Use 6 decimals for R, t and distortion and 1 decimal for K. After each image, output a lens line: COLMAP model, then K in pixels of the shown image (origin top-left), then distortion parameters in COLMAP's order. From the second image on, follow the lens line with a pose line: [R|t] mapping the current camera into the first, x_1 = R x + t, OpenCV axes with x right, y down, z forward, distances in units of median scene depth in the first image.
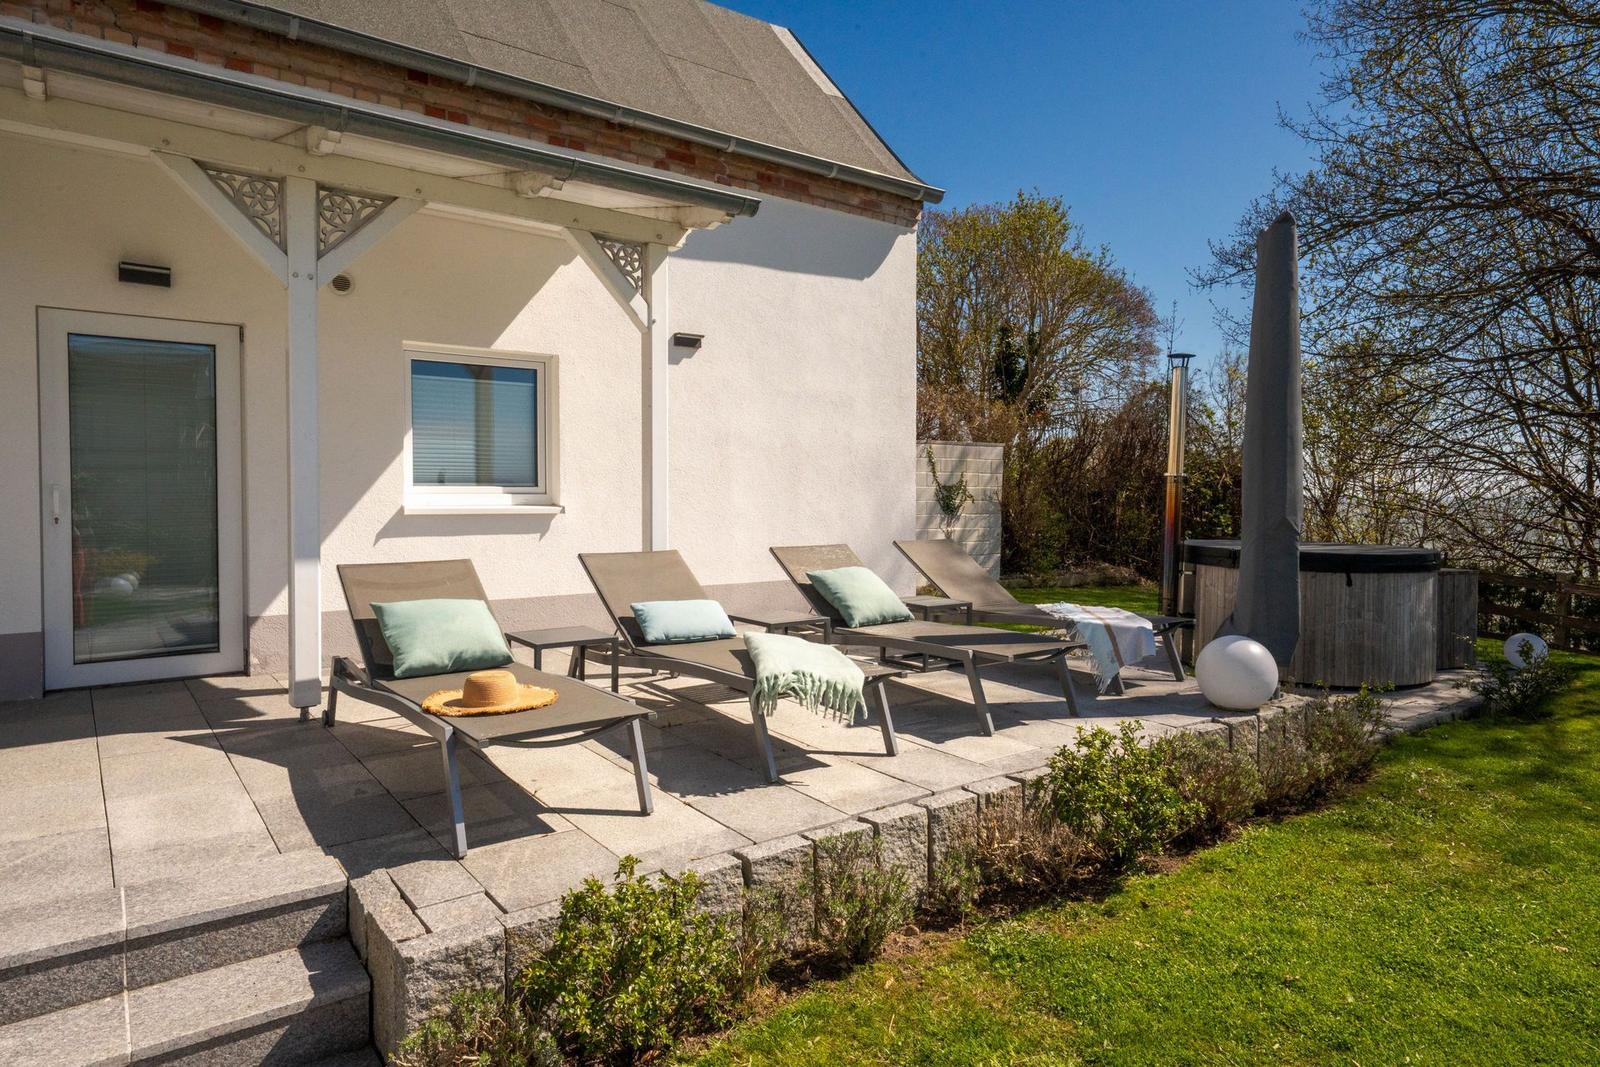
lens RADIAL K [[947.3, 0, 778.7], [0, 947.3, 509.7], [0, 0, 1]] dist [0.010841, 0.002883]
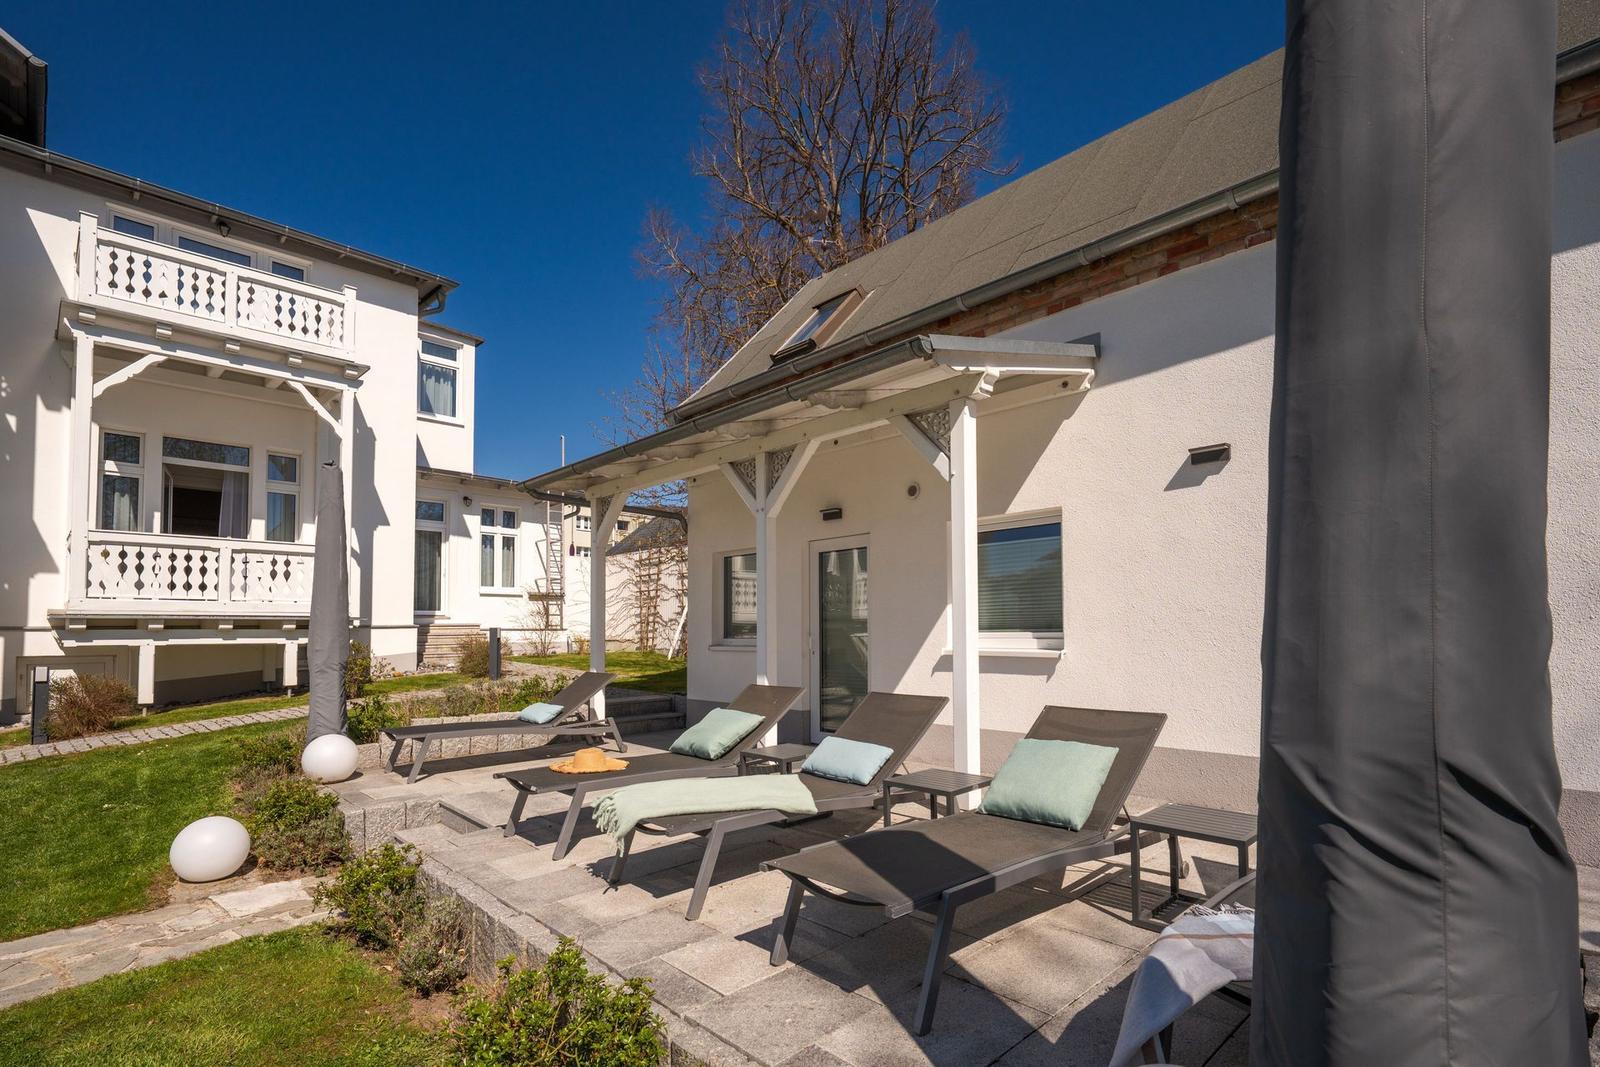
lens RADIAL K [[747.3, 0, 813.5], [0, 747.3, 604.1], [0, 0, 1]] dist [-0.007536, -0.000305]
pose [[0.124719, -0.039009, -0.991425, 0.540715], [-0.012348, 0.999088, -0.040864, -0.018132], [0.992115, 0.017339, 0.124124, 0.620814]]
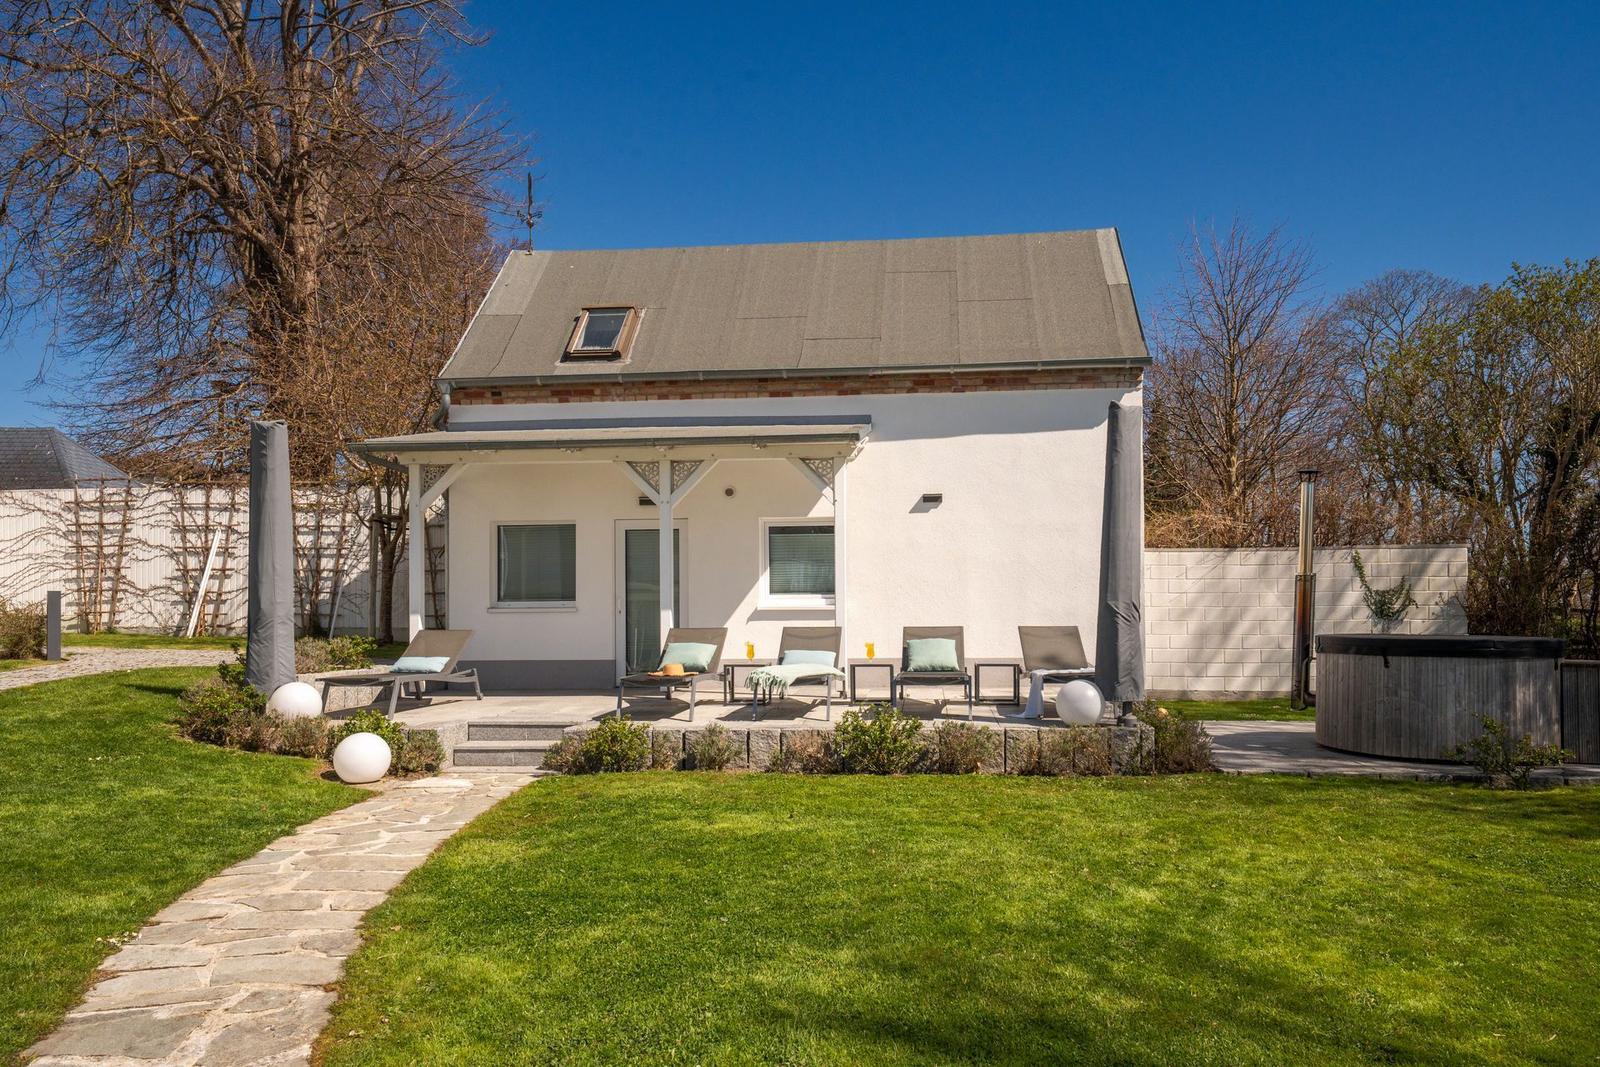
lens RADIAL K [[1012.0, 0, 823.3], [0, 1012.0, 594.6], [0, 0, 1]] dist [0.026946, -0.004597]
pose [[0.740752, -0.019893, -0.671484, 0.946674], [-0.005279, 0.999358, -0.035430, 0.041353], [0.671758, 0.029789, 0.740171, -0.364743]]
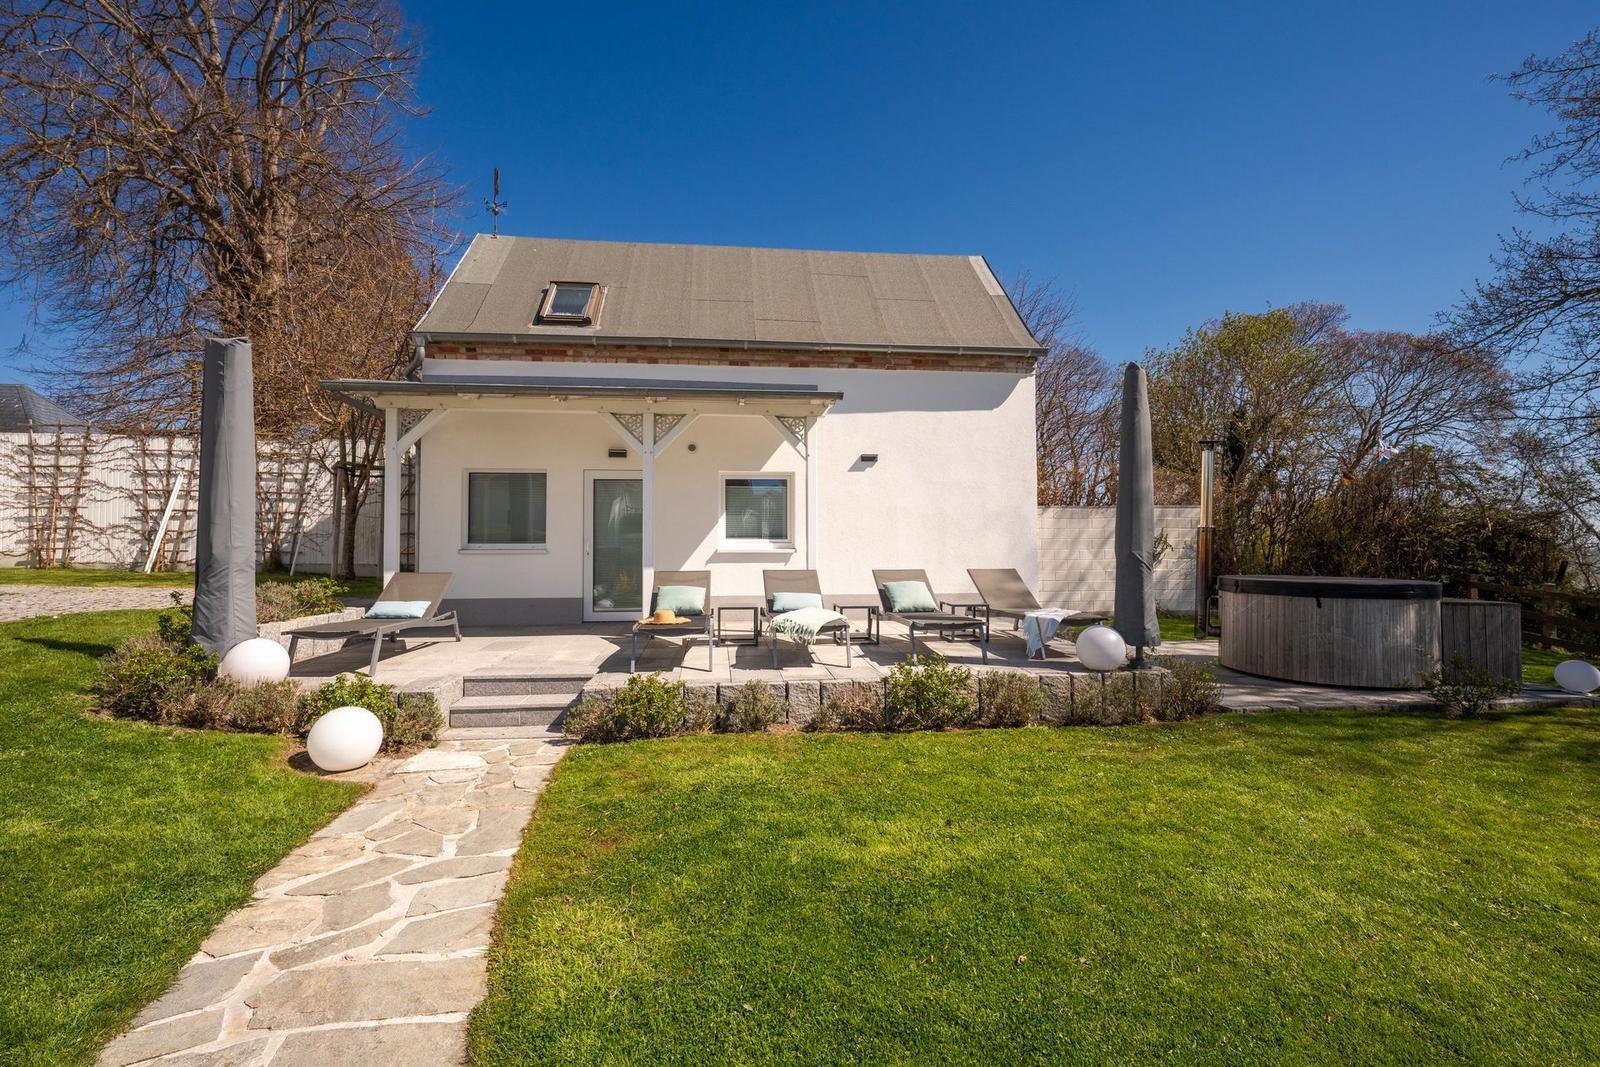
lens RADIAL K [[663.7, 0, 783.1], [0, 663.7, 526.9], [0, 0, 1]] dist [-0.005634, 0.002187]
pose [[0.856393, -0.019921, -0.515940, 0.448861], [-0.006612, 0.998750, -0.049537, 0.018970], [0.516282, 0.045834, 0.855191, -0.180949]]
